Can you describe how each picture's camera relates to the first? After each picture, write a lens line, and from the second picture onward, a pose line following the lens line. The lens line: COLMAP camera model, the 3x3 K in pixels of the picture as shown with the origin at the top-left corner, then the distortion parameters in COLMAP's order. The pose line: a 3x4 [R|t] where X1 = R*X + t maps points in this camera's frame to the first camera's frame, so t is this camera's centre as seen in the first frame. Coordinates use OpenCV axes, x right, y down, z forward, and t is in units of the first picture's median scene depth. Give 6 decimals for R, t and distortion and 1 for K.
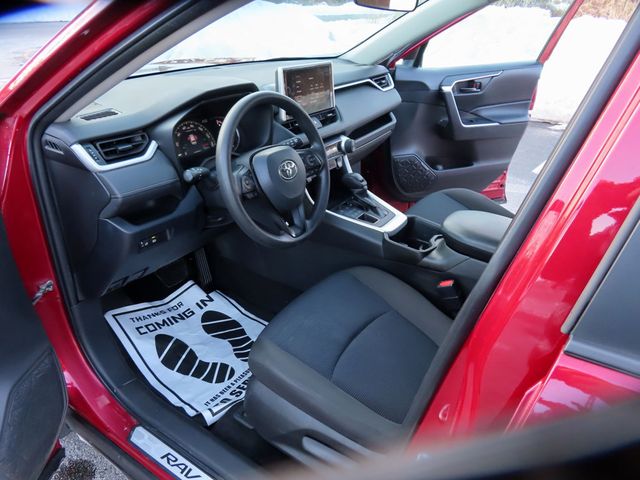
lens RADIAL K [[456.4, 0, 320.3], [0, 456.4, 242.9], [0, 0, 1]] dist [-0.014976, 0.010118]
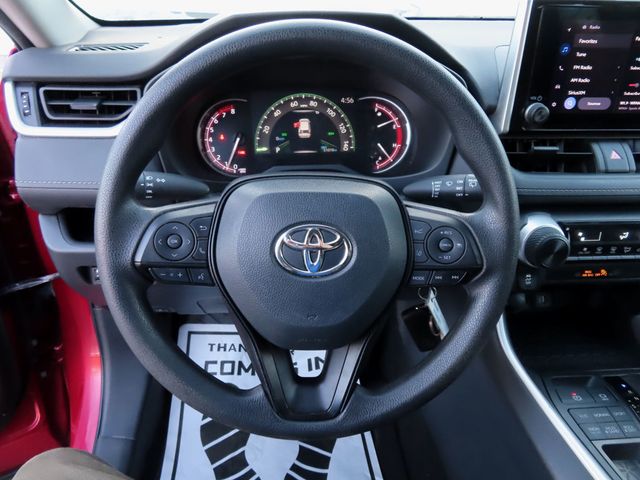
lens RADIAL K [[456.4, 0, 318.9], [0, 456.4, 240.5], [0, 0, 1]] dist [-0.014976, 0.010118]
pose [[0.609509, 0.357032, -0.707832, 0.142585], [-0.362523, 0.919553, 0.151658, -0.175998], [0.705036, 0.164169, 0.689908, 0.604881]]
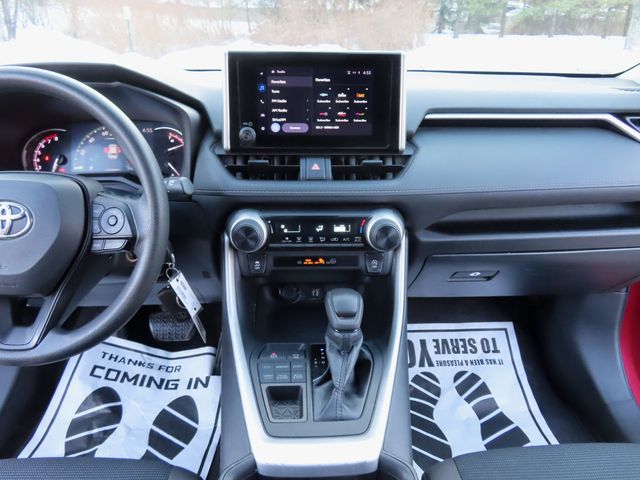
lens RADIAL K [[456.4, 0, 320.2], [0, 456.4, 240.0], [0, 0, 1]] dist [-0.014976, 0.010118]
pose [[0.581066, 0.281497, -0.763624, 0.418593], [-0.365636, 0.928550, 0.064070, -0.238251], [0.727099, 0.241980, 0.642474, 0.746325]]
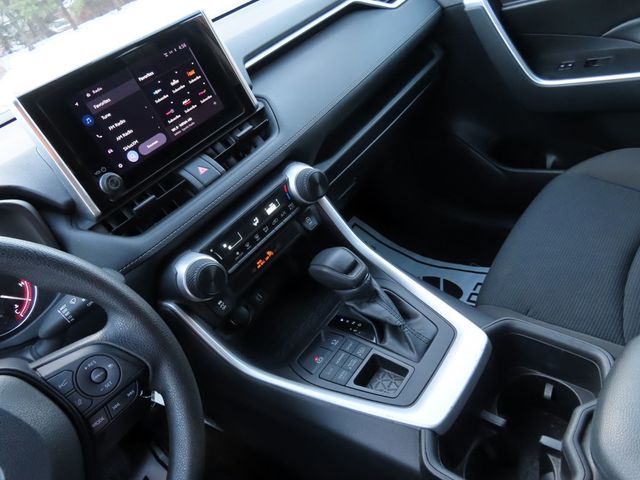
lens RADIAL K [[456.4, 0, 321.0], [0, 456.4, 238.9], [0, 0, 1]] dist [-0.014976, 0.010118]
pose [[0.915368, -0.257086, -0.309853, 0.216146], [0.292834, 0.953284, 0.074147, -0.215334], [0.276315, -0.158607, 0.947889, 0.659469]]
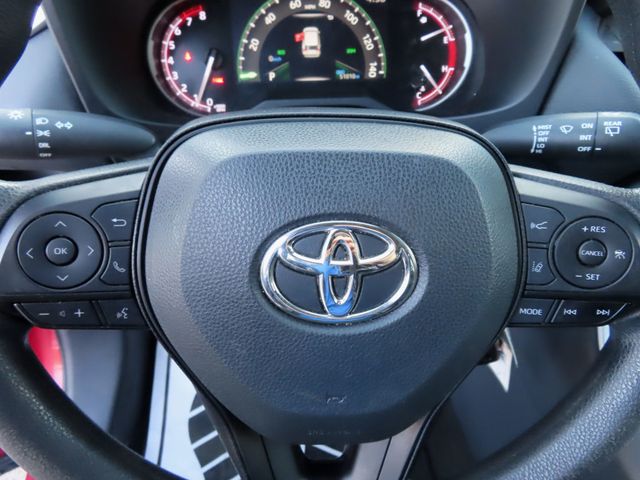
lens RADIAL K [[456.4, 0, 318.0], [0, 456.4, 242.5], [0, 0, 1]] dist [-0.014976, 0.010118]
pose [[0.605786, 0.445347, -0.659309, 0.025769], [-0.359125, 0.892502, 0.272892, -0.169843], [0.709966, 0.071460, 0.700601, 0.696718]]
